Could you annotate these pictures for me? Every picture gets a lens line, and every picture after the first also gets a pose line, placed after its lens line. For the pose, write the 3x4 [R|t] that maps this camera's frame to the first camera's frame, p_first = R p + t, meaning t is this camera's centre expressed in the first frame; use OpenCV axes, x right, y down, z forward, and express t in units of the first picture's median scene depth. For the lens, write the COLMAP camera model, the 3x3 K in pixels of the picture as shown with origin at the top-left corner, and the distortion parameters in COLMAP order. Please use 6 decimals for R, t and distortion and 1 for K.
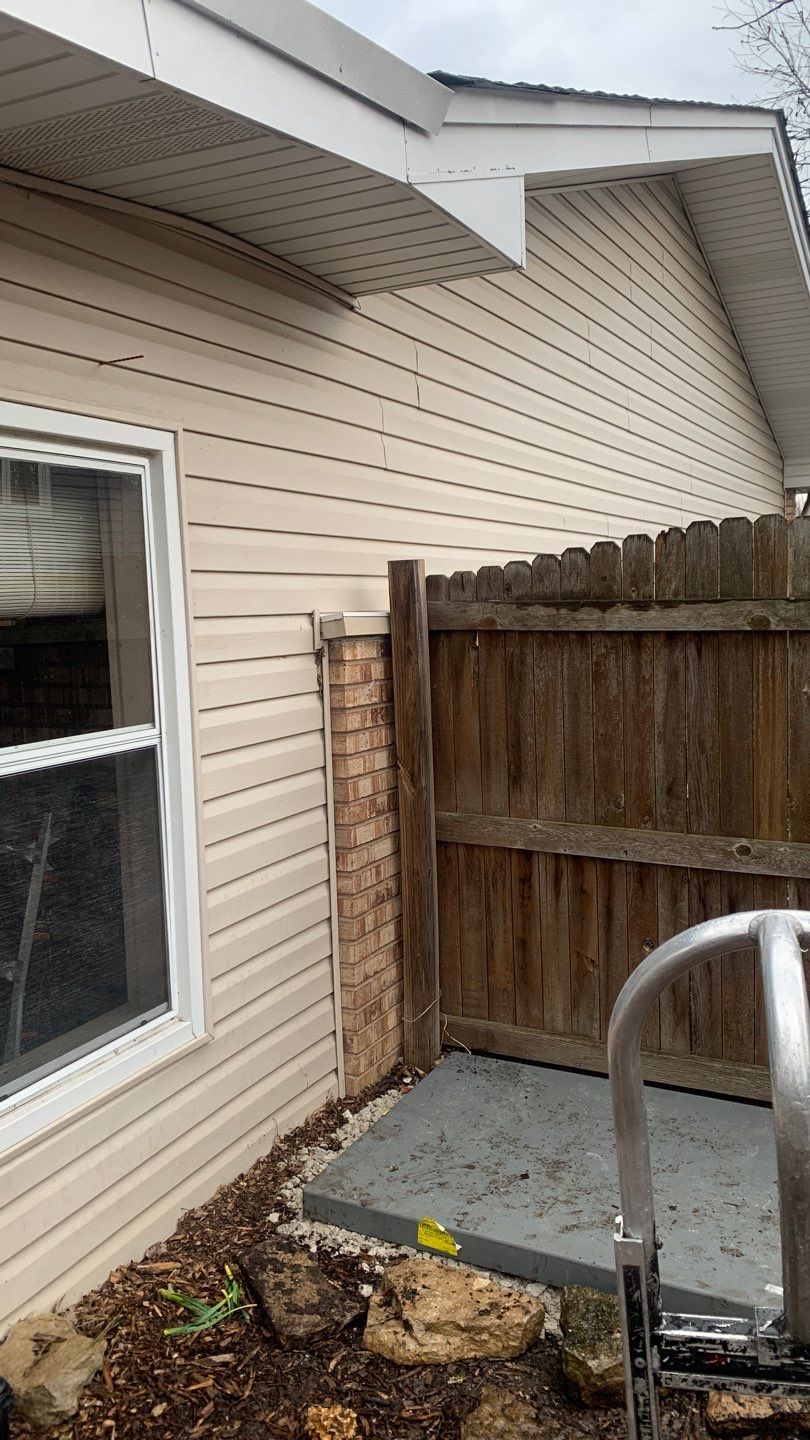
lens RADIAL K [[1129.3, 0, 405.0], [0, 1129.3, 720.0], [0, 0, 1]] dist [0.106396, 0.001476]
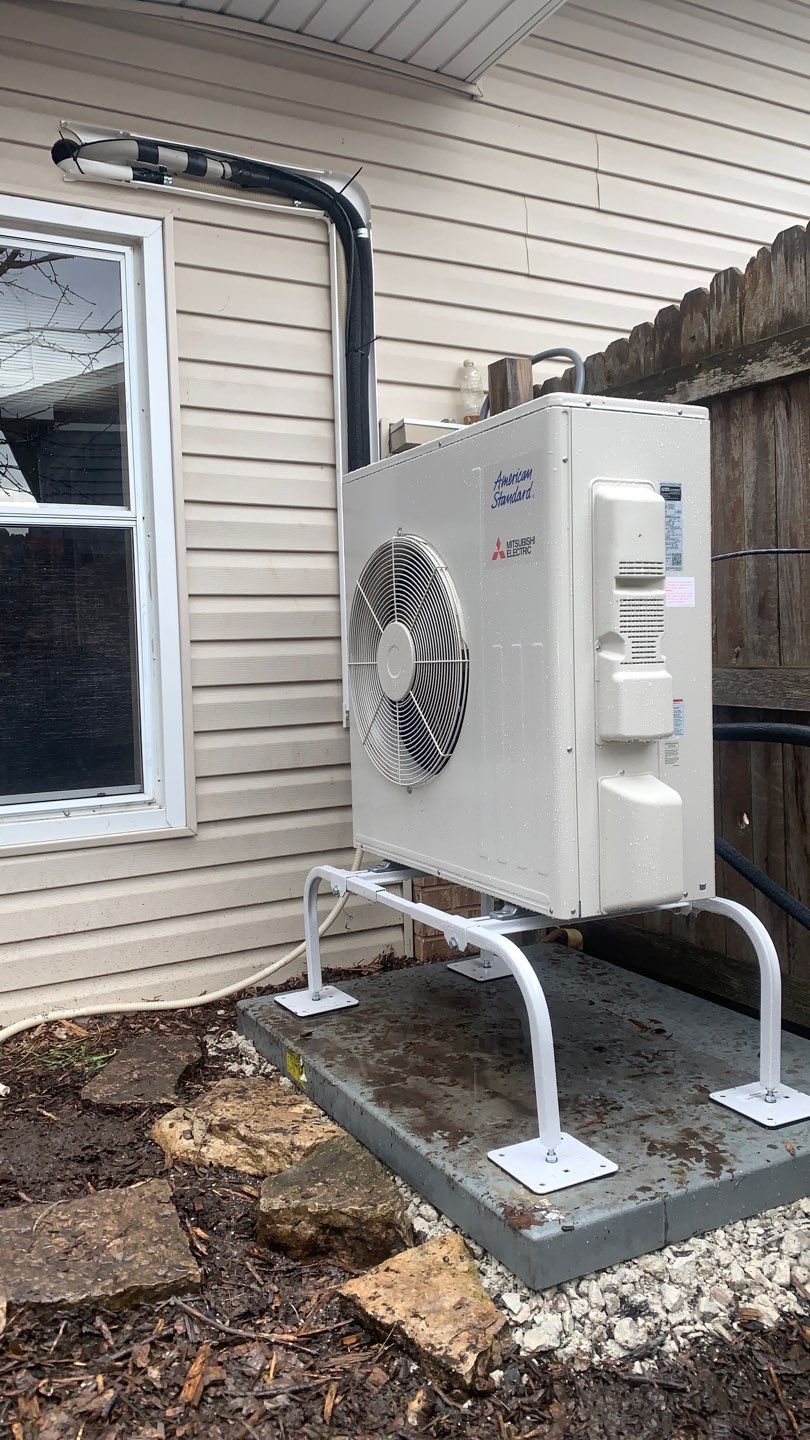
lens RADIAL K [[1085.1, 0, 405.0], [0, 1085.1, 720.0], [0, 0, 1]] dist [0.030919, -0.004281]
pose [[0.815426, 0.044602, -0.577141, 0.523269], [-0.059436, 0.998209, -0.006832, 0.175299], [0.575802, 0.039874, 0.816616, 0.326918]]
